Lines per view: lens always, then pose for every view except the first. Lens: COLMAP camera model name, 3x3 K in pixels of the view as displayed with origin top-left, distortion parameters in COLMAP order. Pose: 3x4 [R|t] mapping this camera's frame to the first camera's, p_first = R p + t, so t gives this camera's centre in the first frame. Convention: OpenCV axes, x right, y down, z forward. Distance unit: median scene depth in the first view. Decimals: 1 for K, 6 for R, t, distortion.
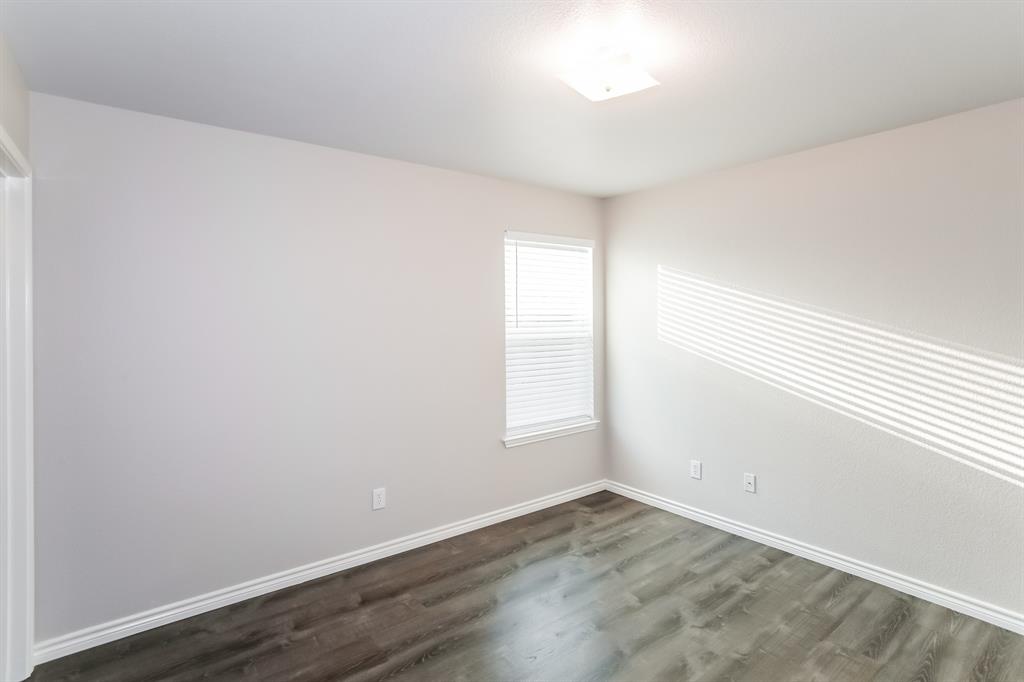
lens RADIAL K [[502.5, 0, 509.3], [0, 502.5, 332.4], [0, 0, 1]] dist [-0.025266, 0.014857]
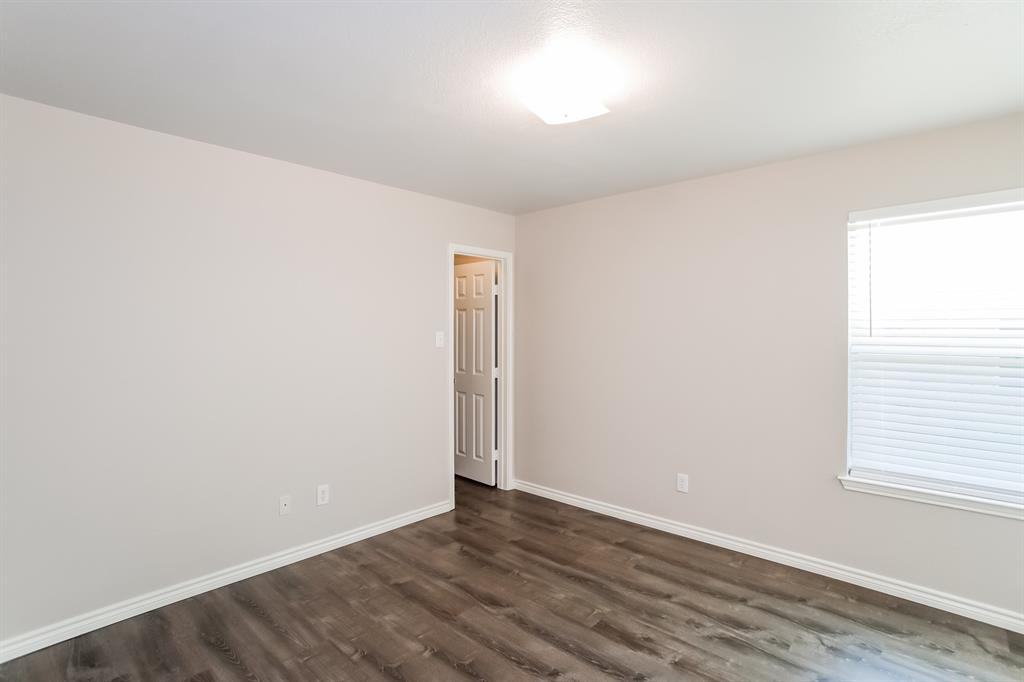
lens RADIAL K [[502.5, 0, 509.5], [0, 502.5, 337.4], [0, 0, 1]] dist [-0.025266, 0.014857]
pose [[0.179726, 0.026417, -0.983362, 0.671345], [-0.019499, 0.999539, 0.023288, -0.015796], [0.983524, 0.014989, 0.180158, 0.345897]]
